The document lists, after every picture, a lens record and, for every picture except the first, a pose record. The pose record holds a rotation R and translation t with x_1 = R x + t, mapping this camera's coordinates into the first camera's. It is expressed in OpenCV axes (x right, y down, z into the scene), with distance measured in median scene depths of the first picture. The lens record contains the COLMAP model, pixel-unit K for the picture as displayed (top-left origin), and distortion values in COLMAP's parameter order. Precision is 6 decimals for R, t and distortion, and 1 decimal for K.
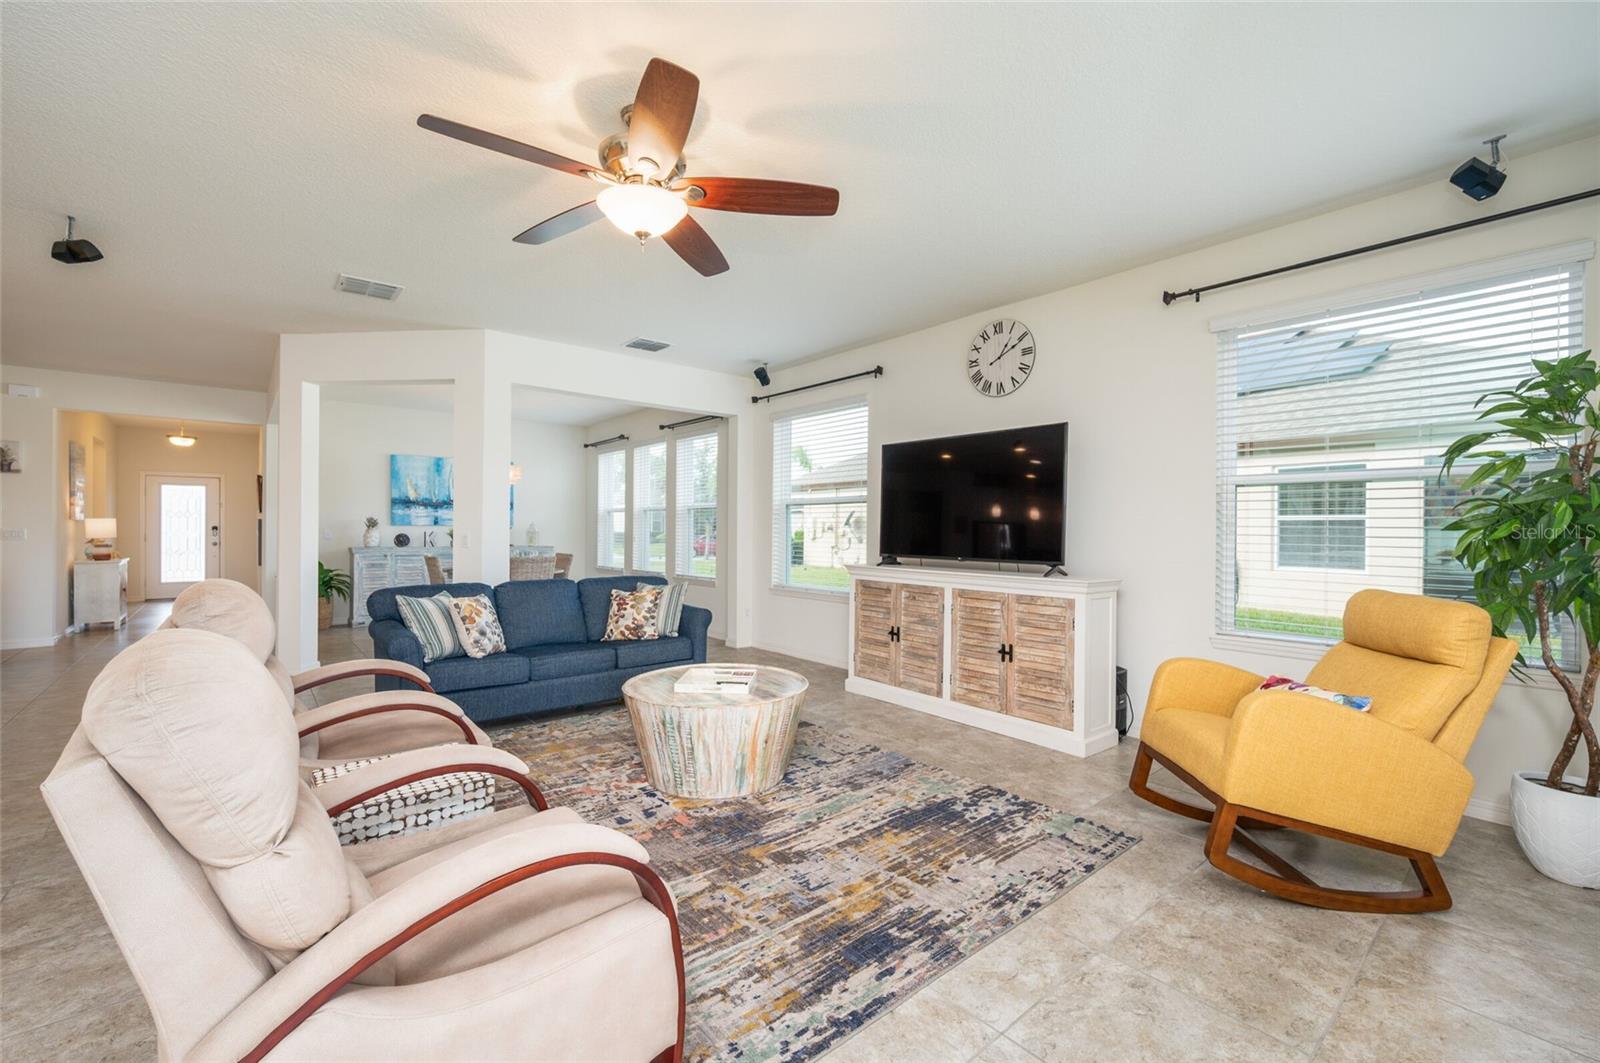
lens RADIAL K [[671.1, 0, 795.3], [0, 671.1, 519.2], [0, 0, 1]] dist [0.002242, -0.000121]
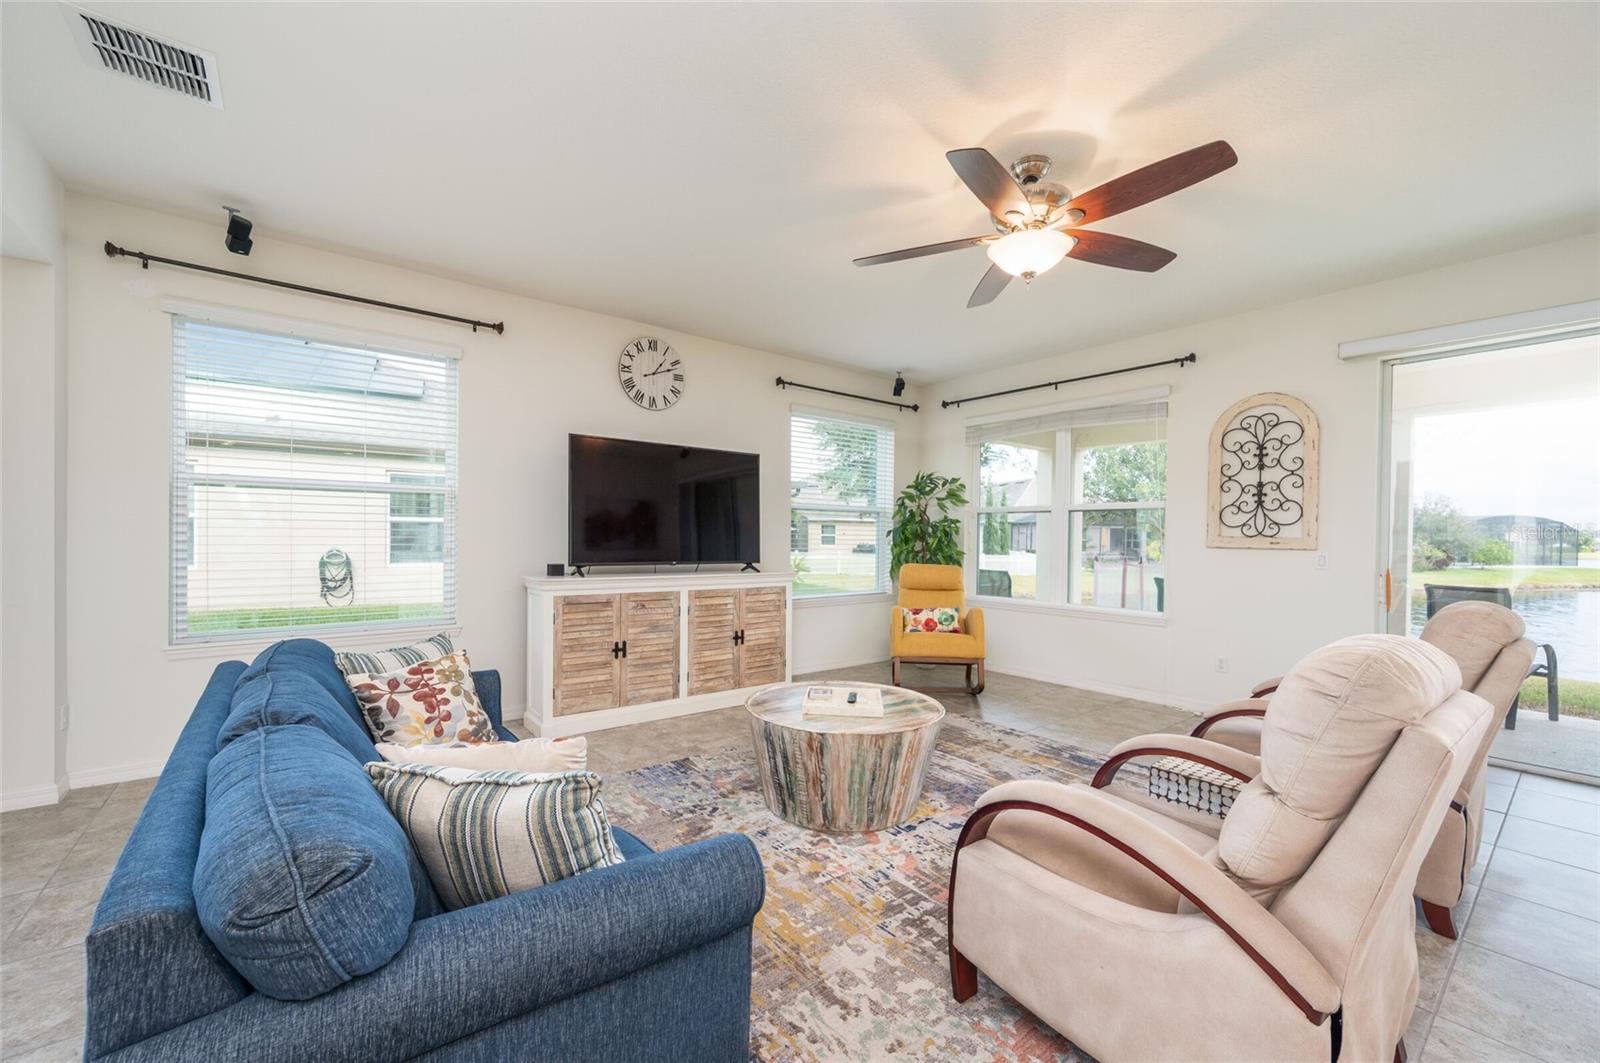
lens RADIAL K [[636.3, 0, 795.1], [0, 636.3, 542.3], [0, 0, 1]] dist [-0.002168, 0.001137]
pose [[0.028640, -0.012577, 0.999511, -0.840755], [-0.024120, 0.999621, 0.013270, 0.009827], [-0.999299, -0.024488, 0.028326, 0.886356]]
